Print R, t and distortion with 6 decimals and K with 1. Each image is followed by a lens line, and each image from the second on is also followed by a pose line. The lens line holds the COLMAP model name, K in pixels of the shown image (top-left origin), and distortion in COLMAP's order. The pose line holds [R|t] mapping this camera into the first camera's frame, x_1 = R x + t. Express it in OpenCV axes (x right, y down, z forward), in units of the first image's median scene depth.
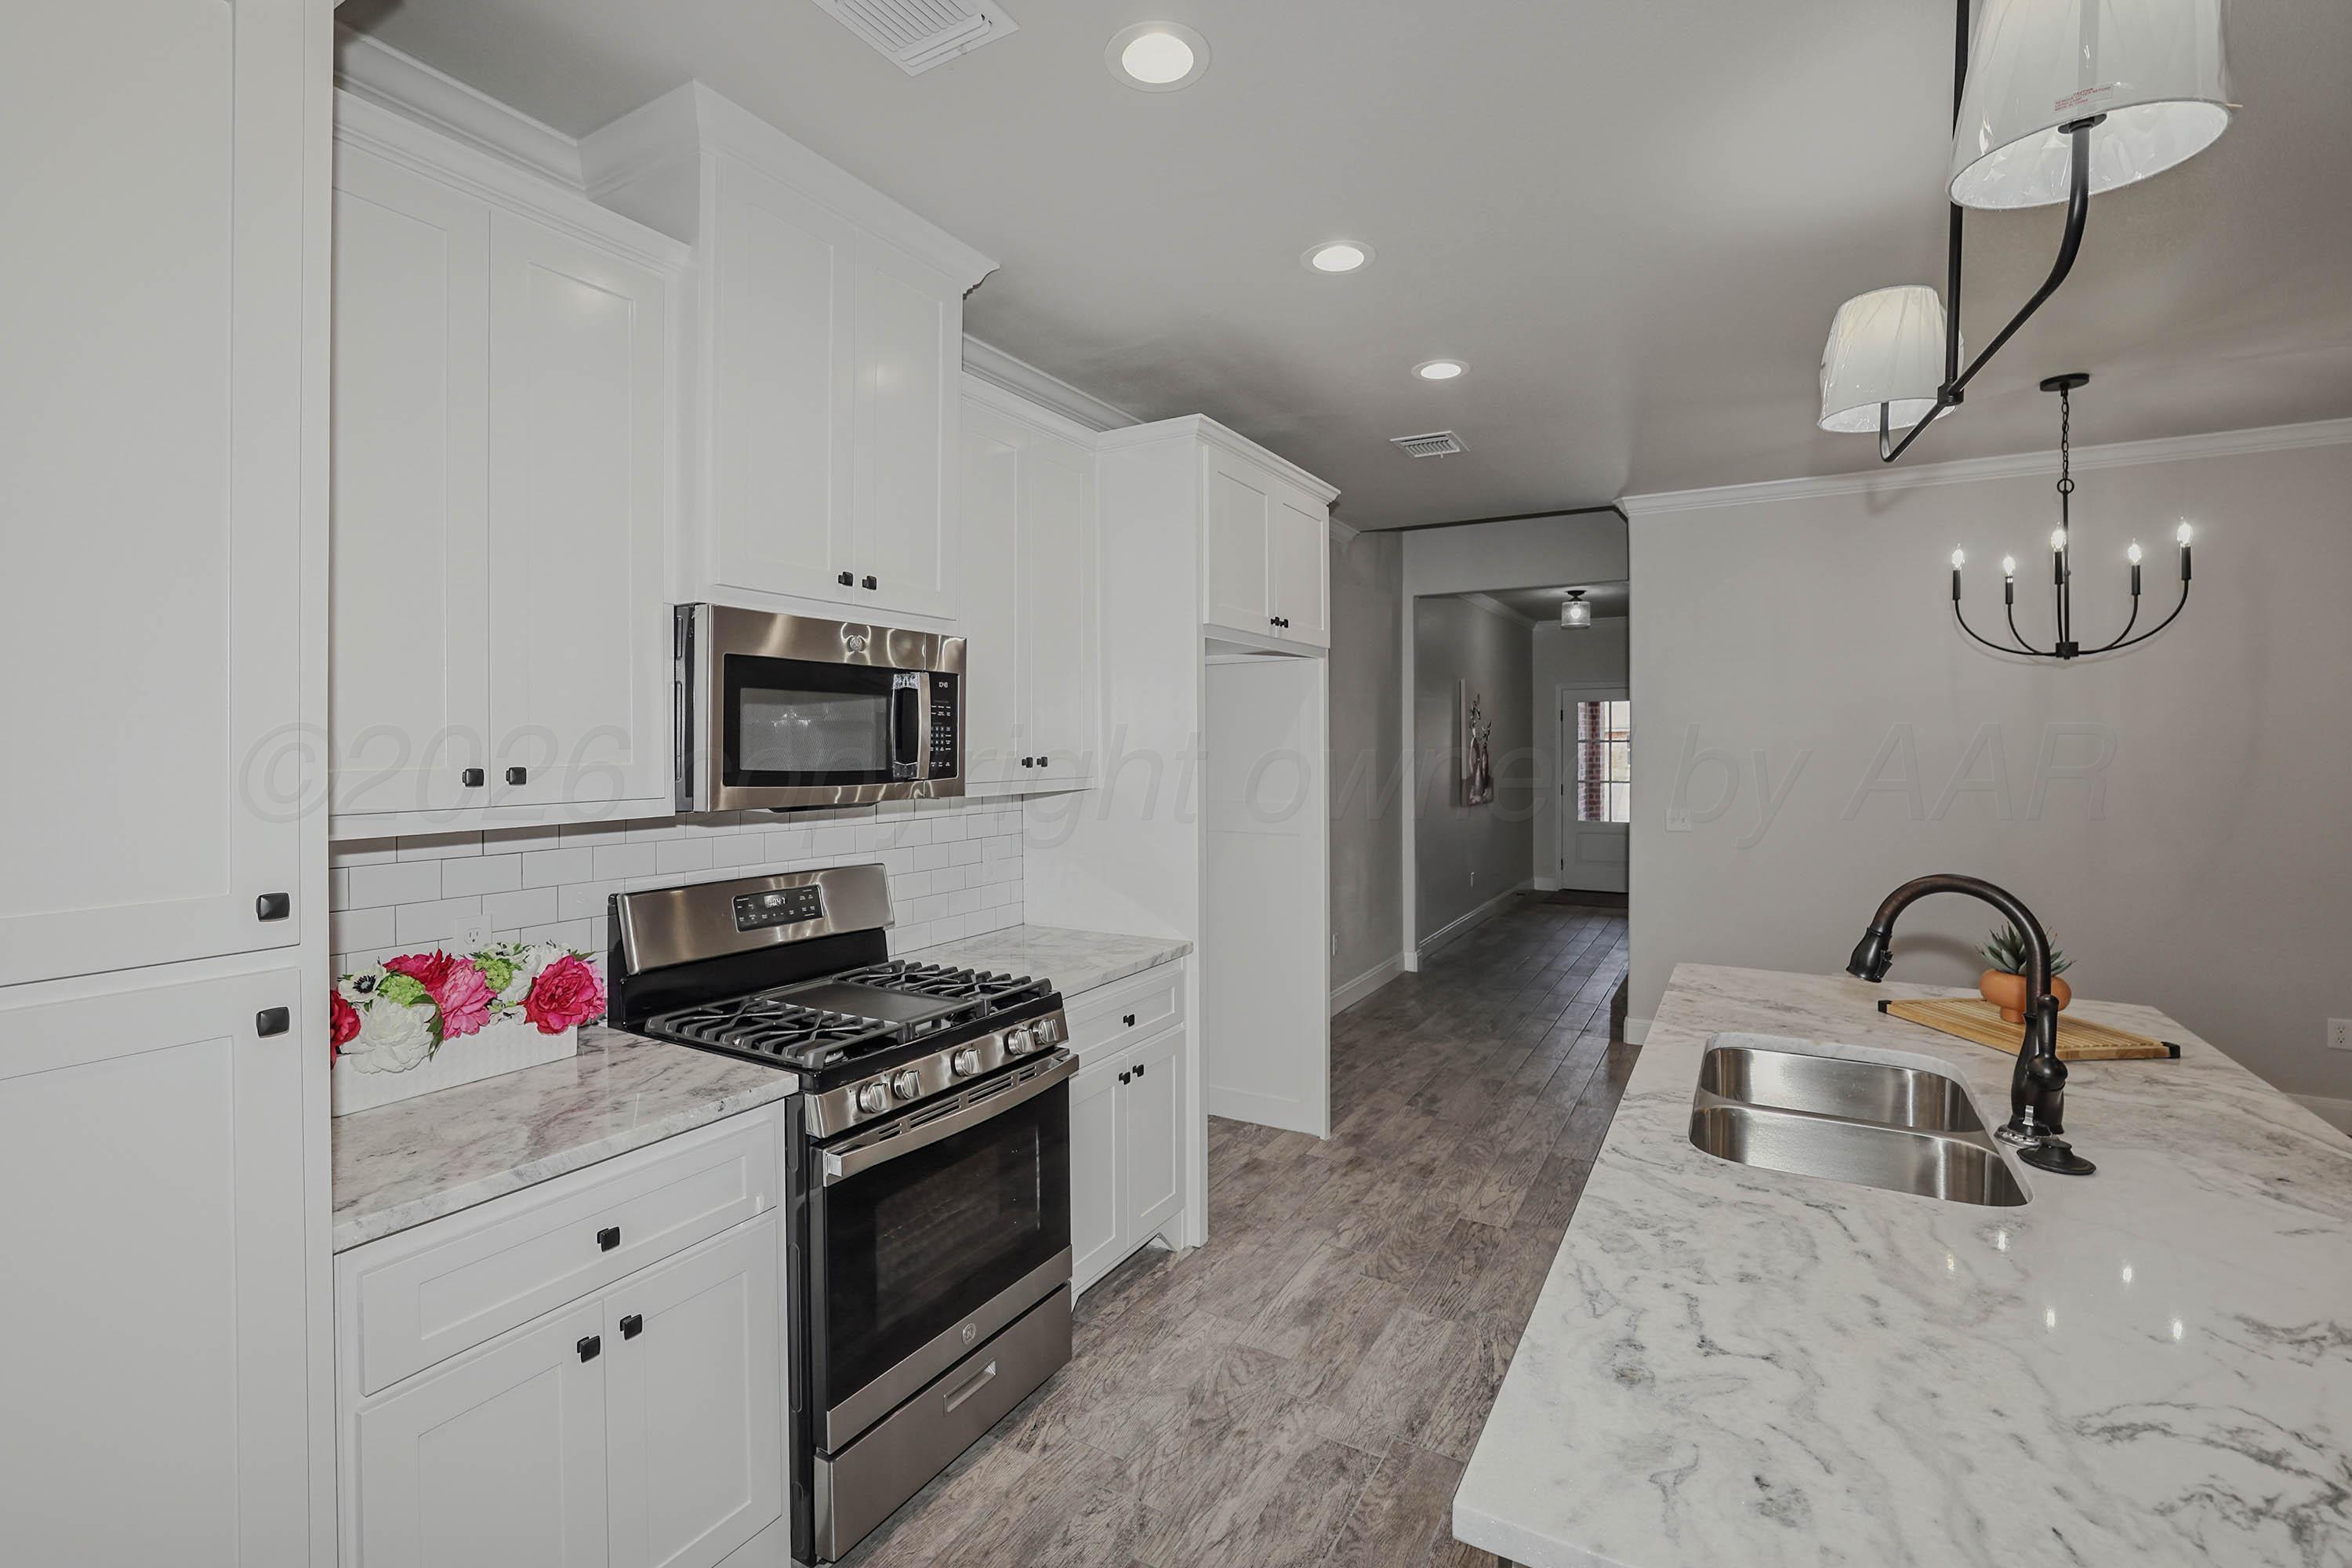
lens RADIAL K [[1046.0, 0, 1170.1], [0, 1046.0, 744.0], [0, 0, 1]] dist [-0.003346, -0.000204]
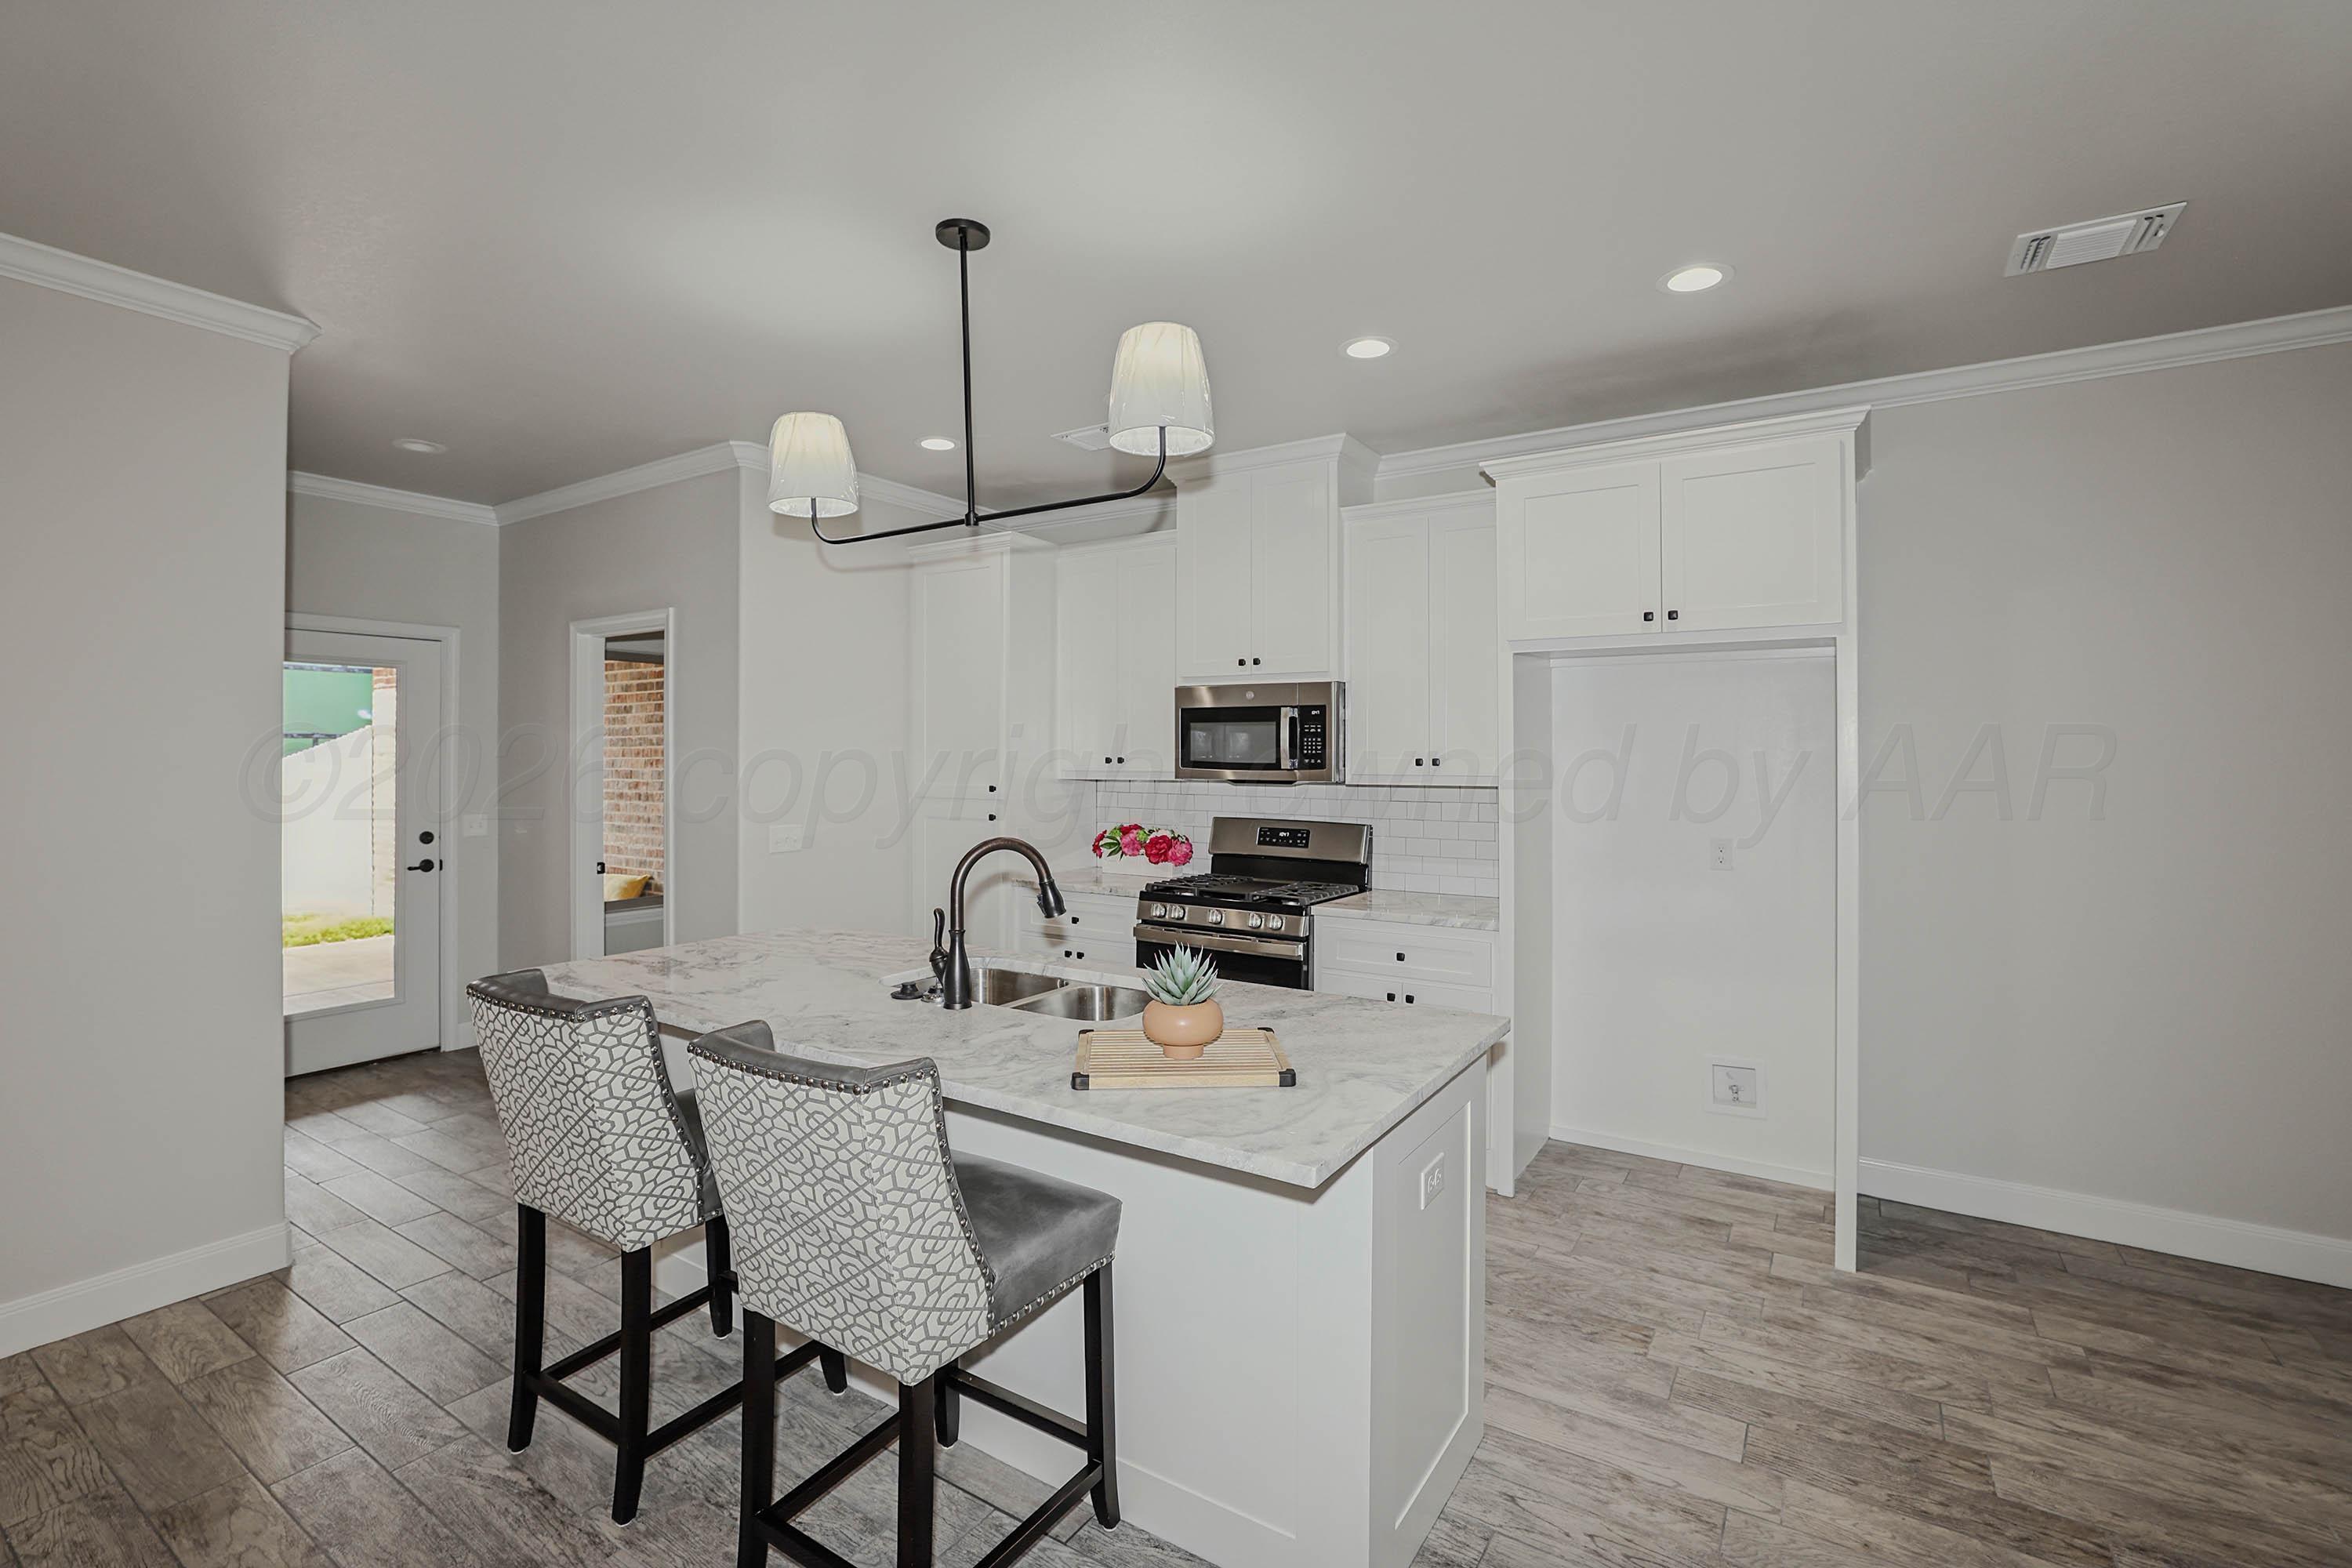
lens RADIAL K [[1053.1, 0, 1173.4], [0, 1053.1, 755.2], [0, 0, 1]] dist [-0.047275, 0.018101]
pose [[-0.058494, 0.002962, -0.998283, 1.160801], [0.001295, 0.999995, 0.002892, 0.004166], [0.998287, -0.001124, -0.058497, 0.709426]]
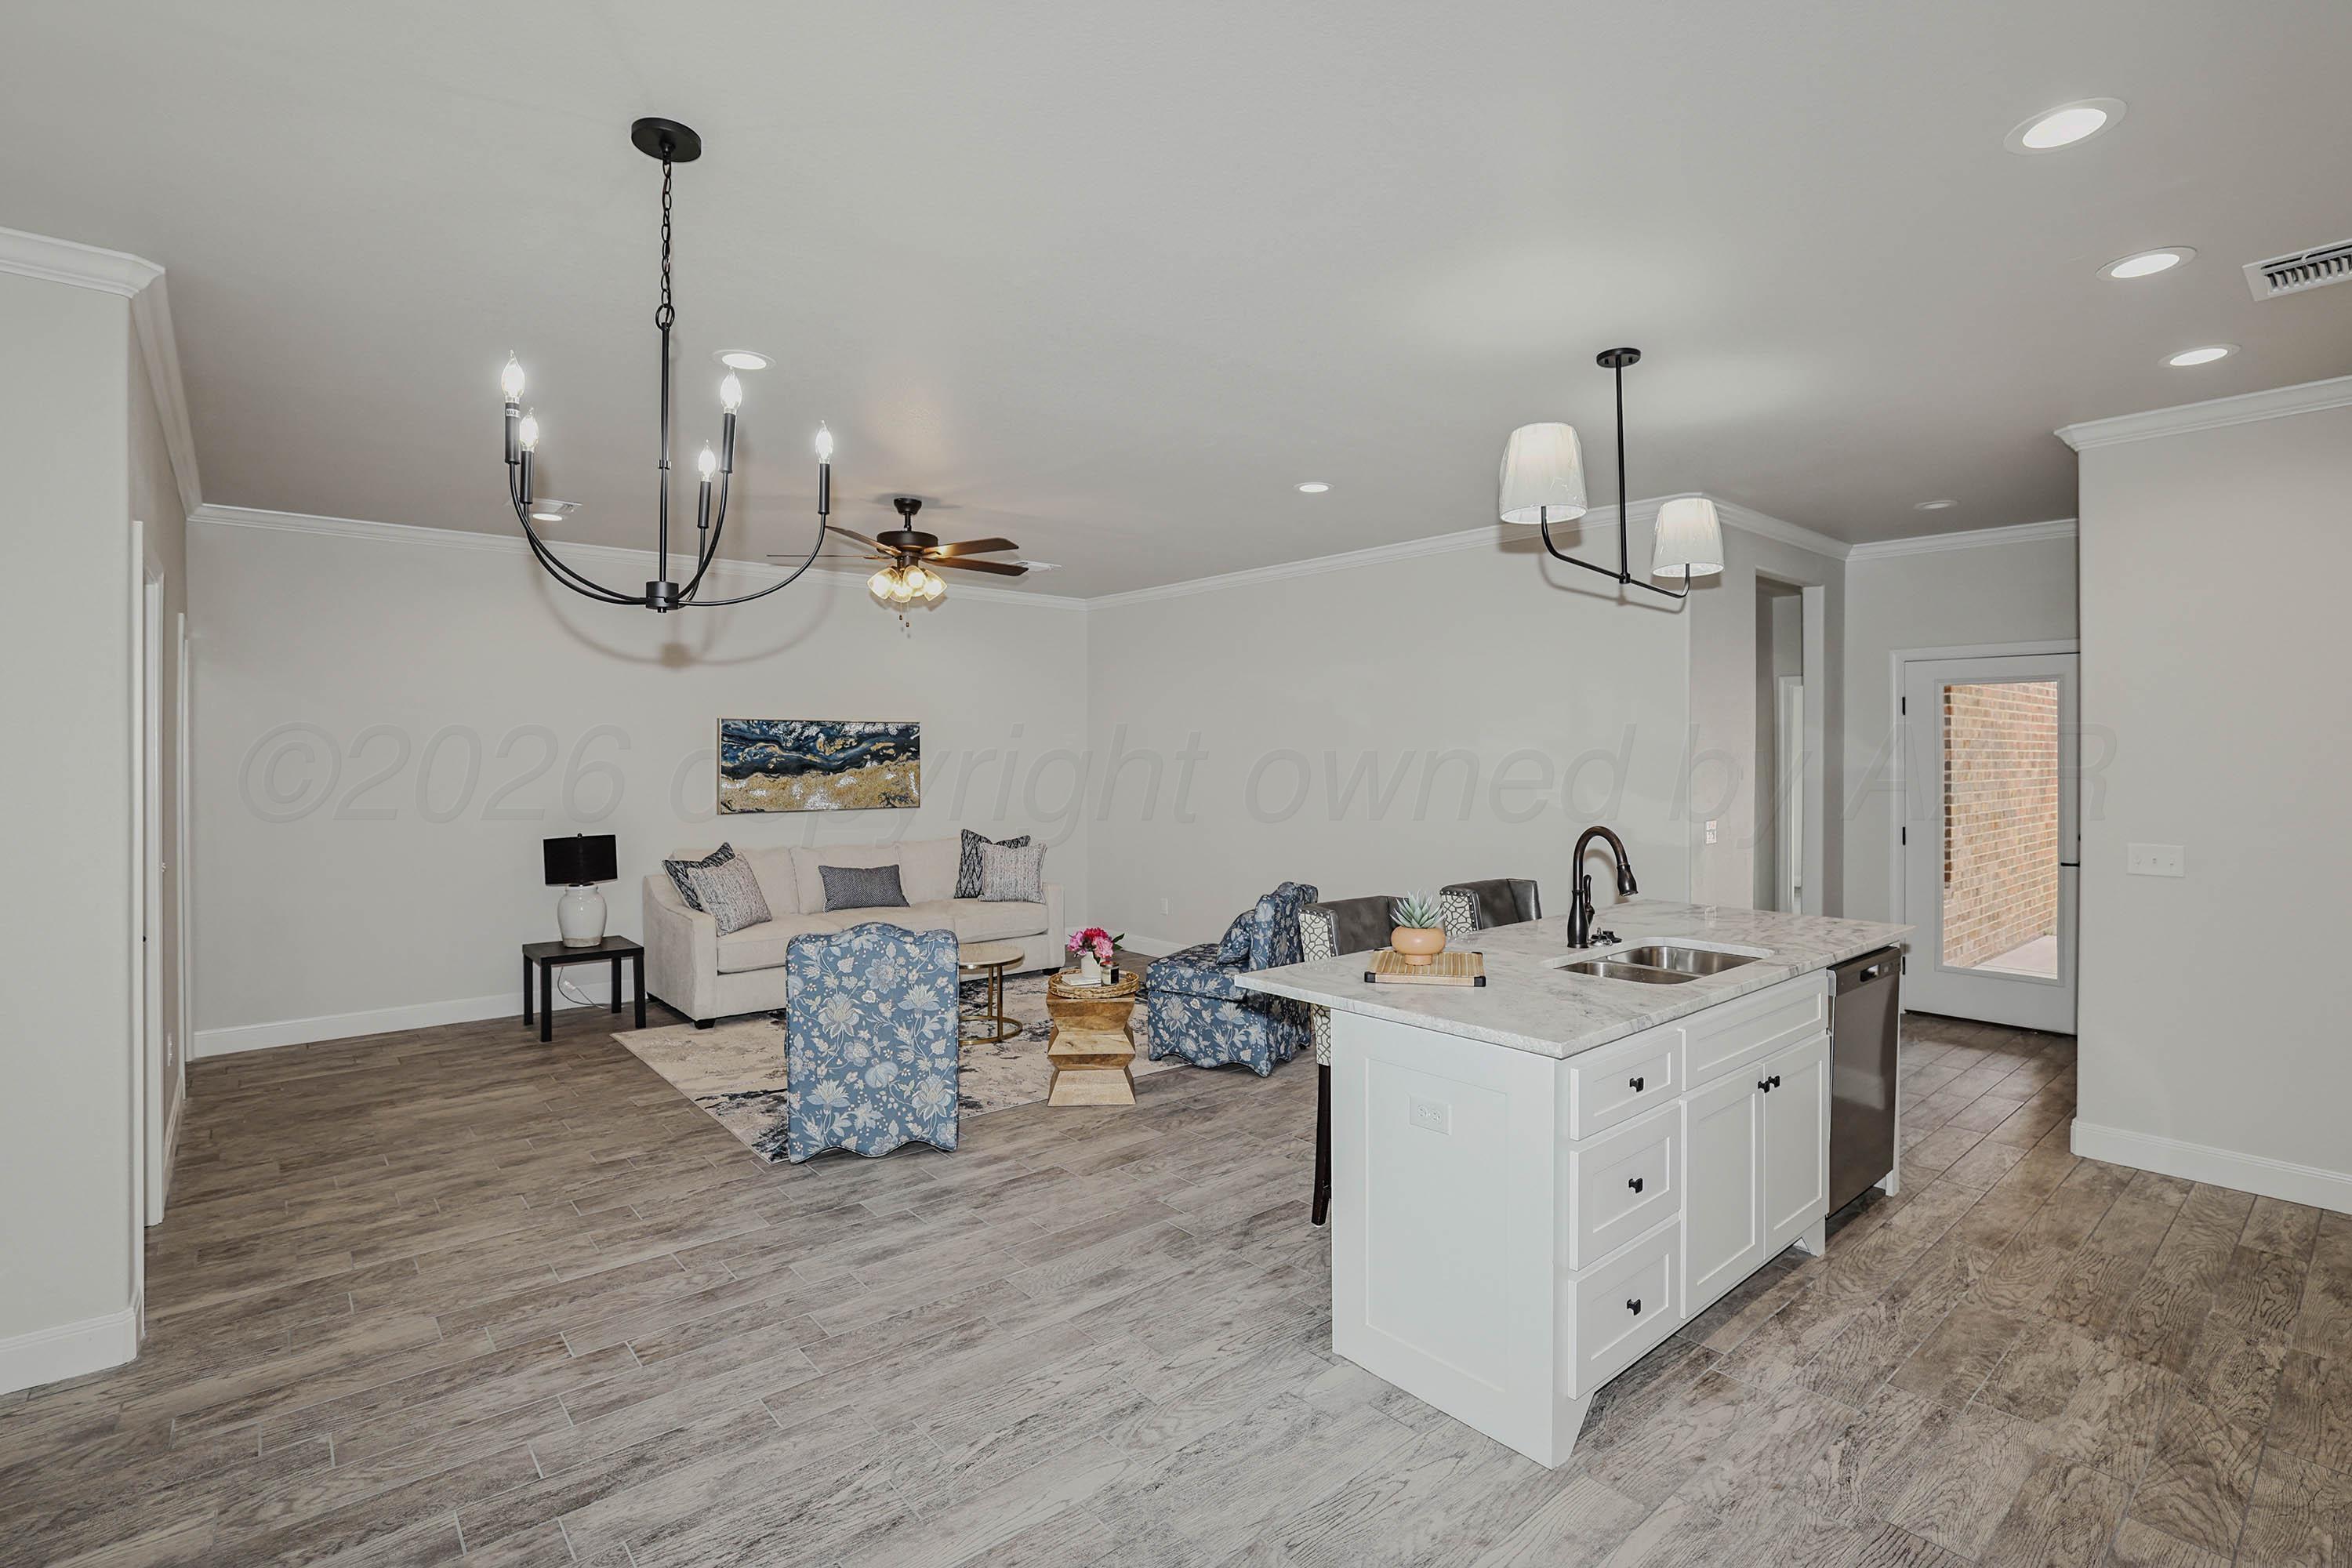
lens RADIAL K [[1101.6, 0, 1192.3], [0, 1101.6, 754.6], [0, 0, 1]] dist [-0.039122, 0.016449]
pose [[-0.944396, 0.002130, 0.328804, 0.424393], [0.001644, 0.999997, -0.001756, -0.000804], [-0.328807, -0.001118, -0.944396, 1.646204]]
